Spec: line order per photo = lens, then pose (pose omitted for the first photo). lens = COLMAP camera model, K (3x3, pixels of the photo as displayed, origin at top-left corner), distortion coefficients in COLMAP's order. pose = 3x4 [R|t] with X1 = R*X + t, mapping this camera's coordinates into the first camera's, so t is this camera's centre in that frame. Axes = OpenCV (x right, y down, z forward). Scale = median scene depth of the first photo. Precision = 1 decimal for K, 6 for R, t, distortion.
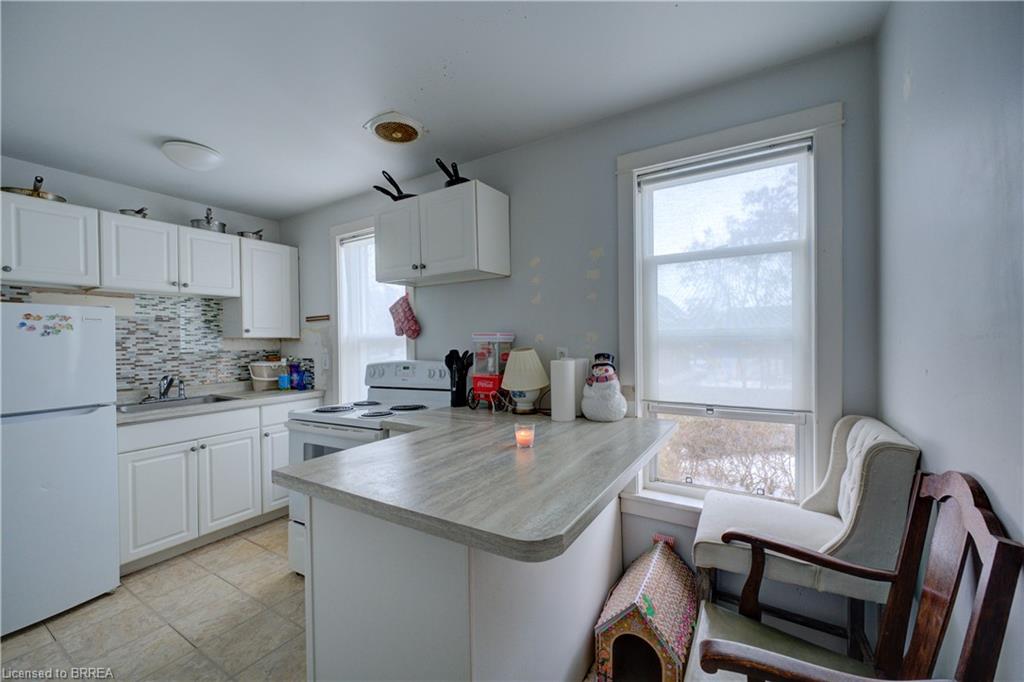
lens RADIAL K [[409.7, 0, 510.2], [0, 409.7, 341.8], [0, 0, 1]] dist [0.000780, -0.000095]
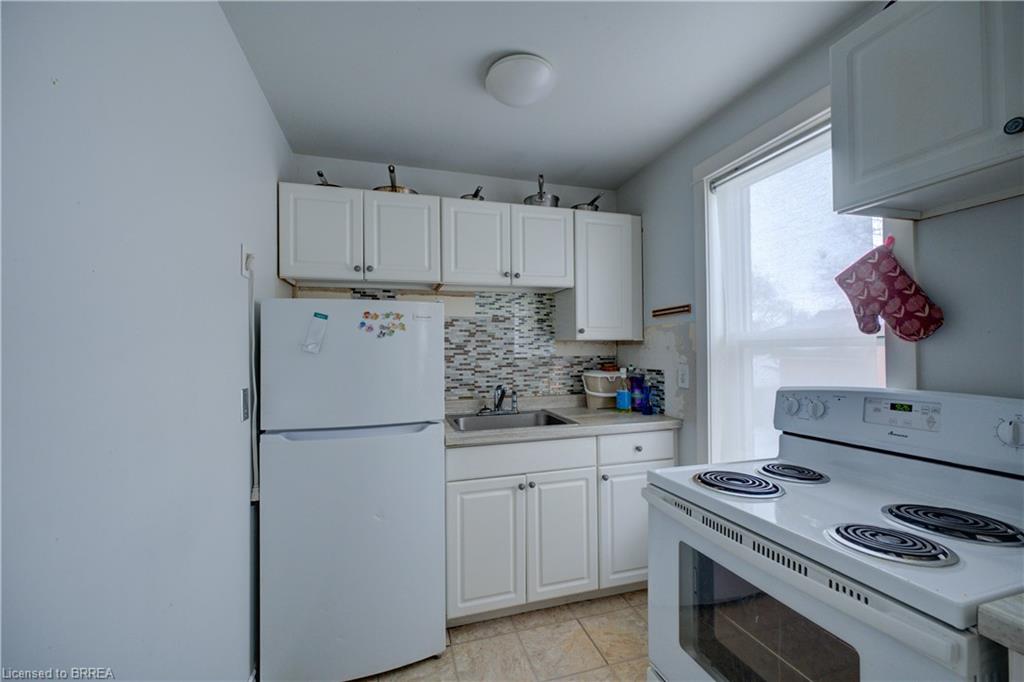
lens RADIAL K [[409.7, 0, 512.5], [0, 409.7, 344.7], [0, 0, 1]] dist [0.000780, -0.000095]
pose [[0.749309, 0.003192, -0.662212, -0.256303], [-0.005101, 0.999987, -0.000952, -0.000018], [0.662200, 0.004091, 0.749316, 0.378980]]
